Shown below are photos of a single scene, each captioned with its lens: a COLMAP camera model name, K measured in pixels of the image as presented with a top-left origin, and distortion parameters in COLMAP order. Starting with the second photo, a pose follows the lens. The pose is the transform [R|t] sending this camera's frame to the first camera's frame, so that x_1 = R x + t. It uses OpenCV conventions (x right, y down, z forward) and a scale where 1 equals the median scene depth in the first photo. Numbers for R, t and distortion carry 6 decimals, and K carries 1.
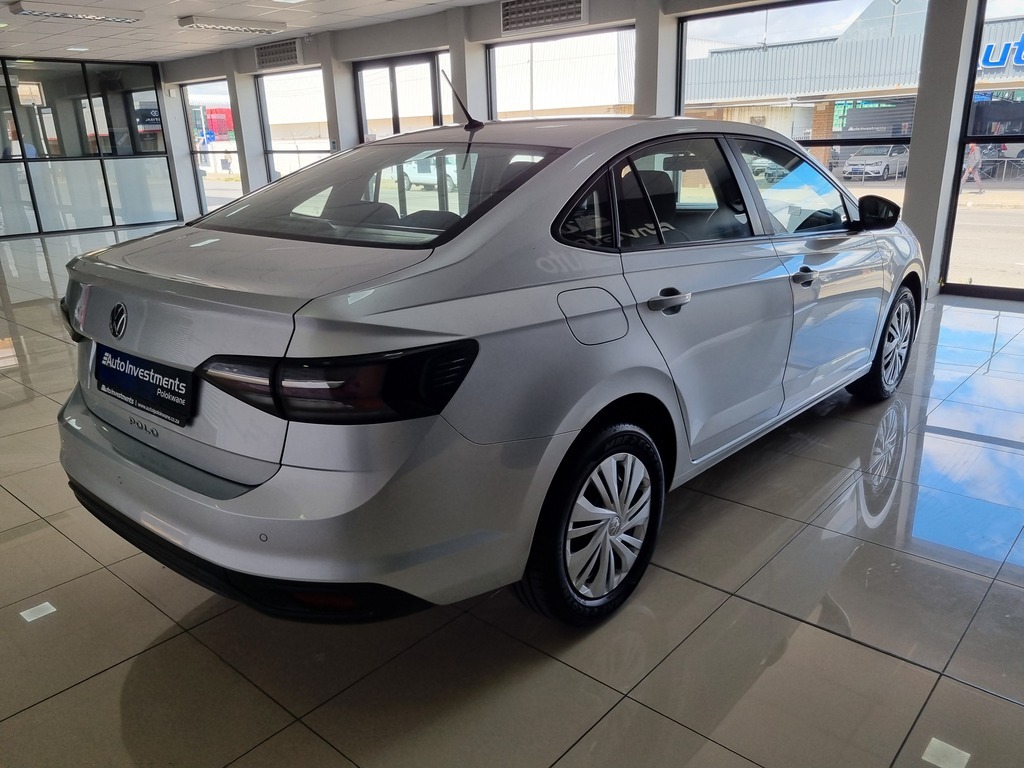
lens RADIAL K [[768.1, 0, 484.9], [0, 768.1, 386.1], [0, 0, 1]] dist [0.057426, -0.068196]
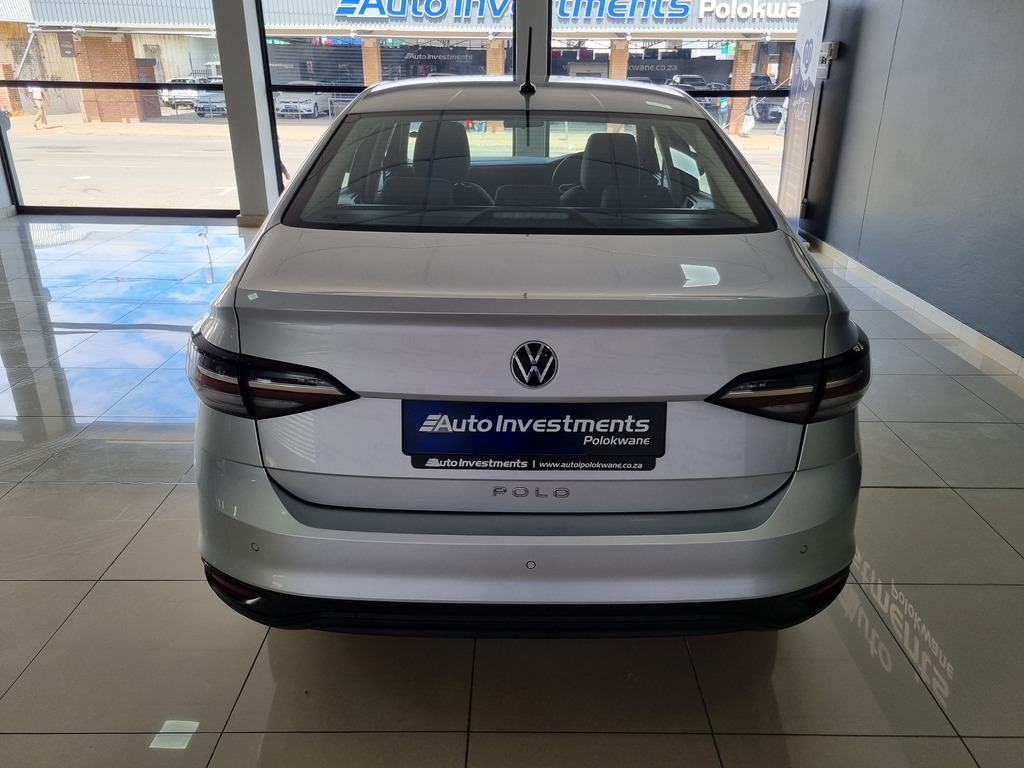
lens RADIAL K [[772.6, 0, 513.9], [0, 772.6, 379.1], [0, 0, 1]] dist [0.072198, -0.069439]
pose [[0.733479, -0.217380, 0.644014, -0.480839], [0.174135, 0.975956, 0.131098, -0.085180], [-0.657027, 0.015988, 0.753697, 0.213749]]
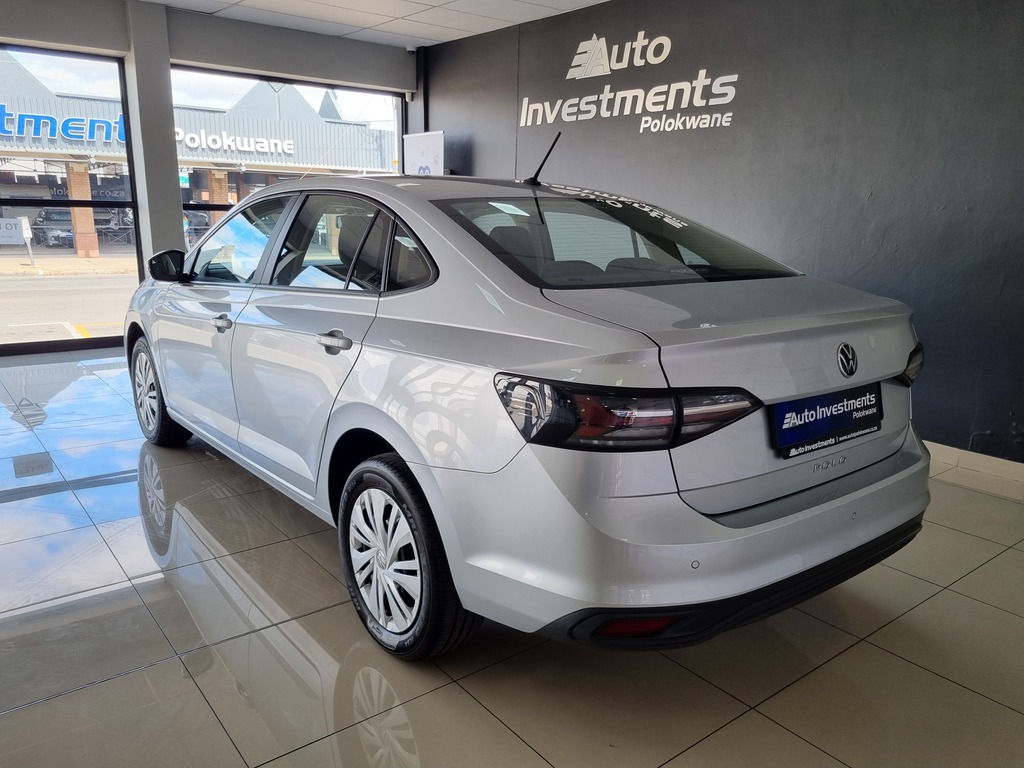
lens RADIAL K [[772.6, 0, 513.9], [0, 772.6, 379.1], [0, 0, 1]] dist [0.072198, -0.069439]
pose [[0.149239, -0.180613, 0.972166, -0.764570], [0.271216, 0.952946, 0.135408, -0.158158], [-0.950878, 0.243459, 0.191202, 0.602684]]
